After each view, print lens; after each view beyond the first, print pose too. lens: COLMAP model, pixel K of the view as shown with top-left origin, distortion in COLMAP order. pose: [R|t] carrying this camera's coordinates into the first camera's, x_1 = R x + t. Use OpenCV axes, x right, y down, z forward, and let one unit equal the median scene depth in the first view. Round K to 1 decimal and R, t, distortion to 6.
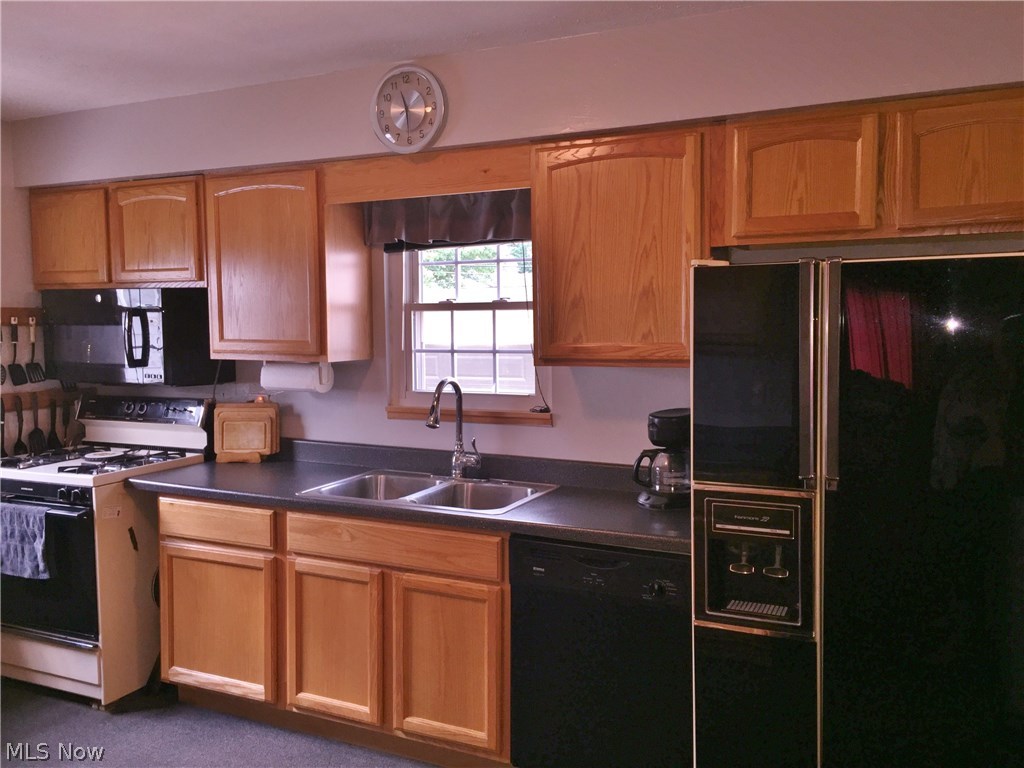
lens RADIAL K [[864.8, 0, 511.5], [0, 864.8, 375.5], [0, 0, 1]] dist [0.010585, 0.002951]
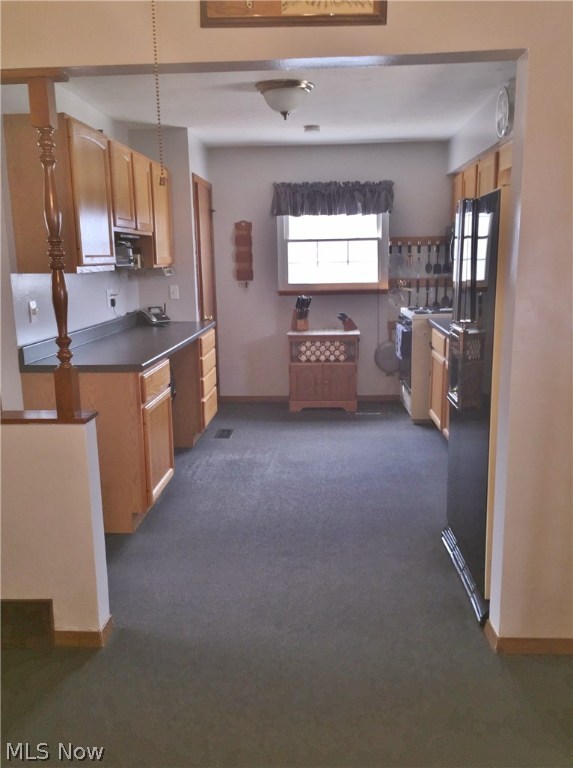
lens RADIAL K [[663.2, 0, 286.5], [0, 663.2, 384.0], [0, 0, 1]] dist [0.053111, -0.007074]
pose [[0.366626, 0.173854, -0.913980, 0.912851], [-0.038173, 0.984369, 0.171931, 0.010102], [0.929585, -0.028144, 0.367532, 0.075943]]
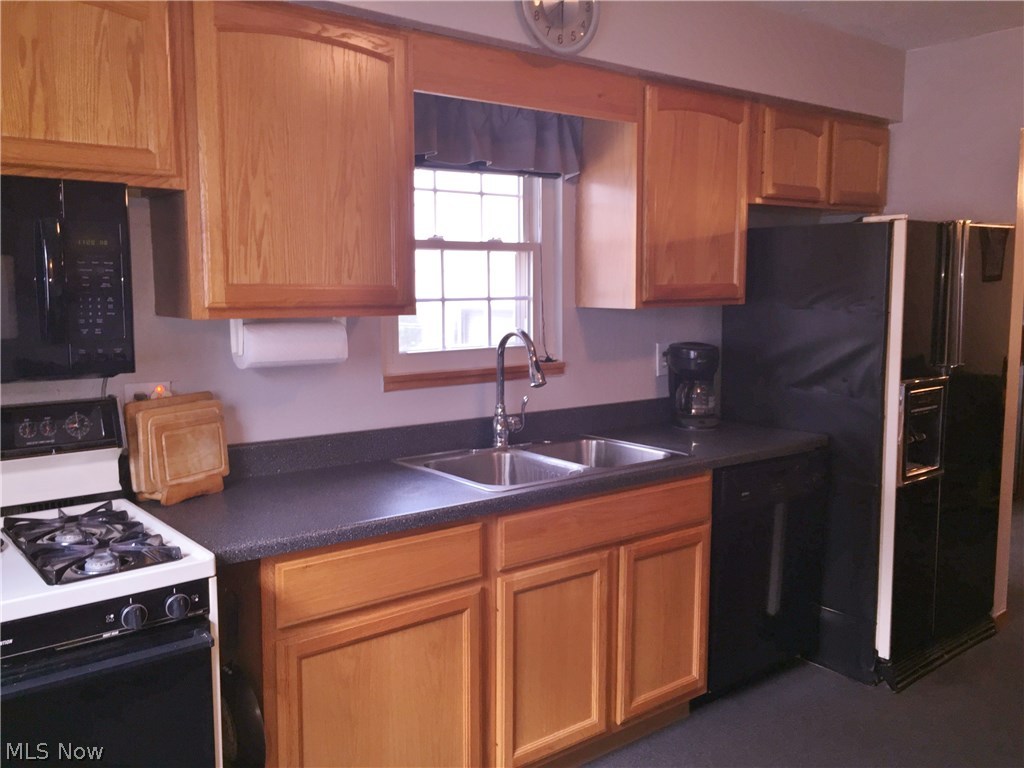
lens RADIAL K [[864.8, 0, 511.5], [0, 864.8, 375.5], [0, 0, 1]] dist [0.010585, 0.002951]
pose [[0.452561, -0.093904, 0.886775, -0.791918], [0.057209, 0.995449, 0.076216, -0.015669], [-0.889897, 0.016239, 0.455873, 0.584534]]
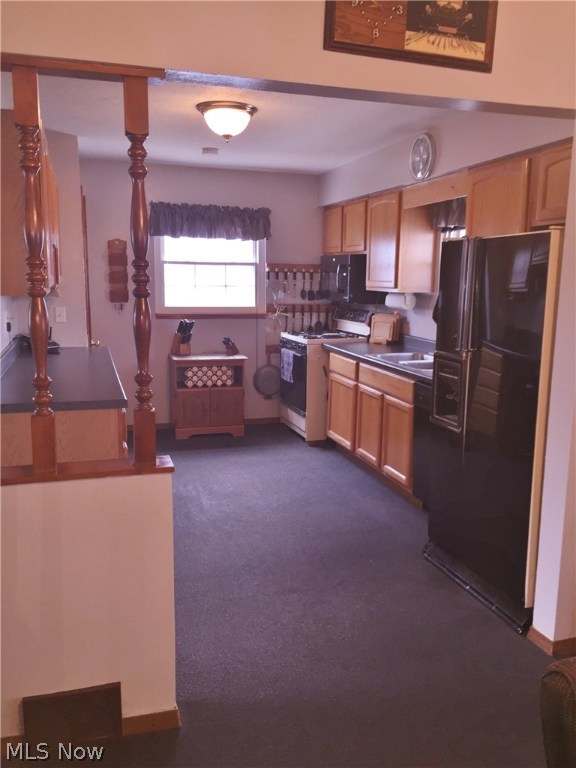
lens RADIAL K [[658.7, 0, 288.0], [0, 658.7, 384.0], [0, 0, 1]] dist [0.067345, -0.068091]
pose [[0.670662, 0.132712, -0.729795, 0.711196], [-0.059985, 0.990346, 0.124968, 0.017190], [0.739334, -0.040034, 0.672148, -0.186563]]
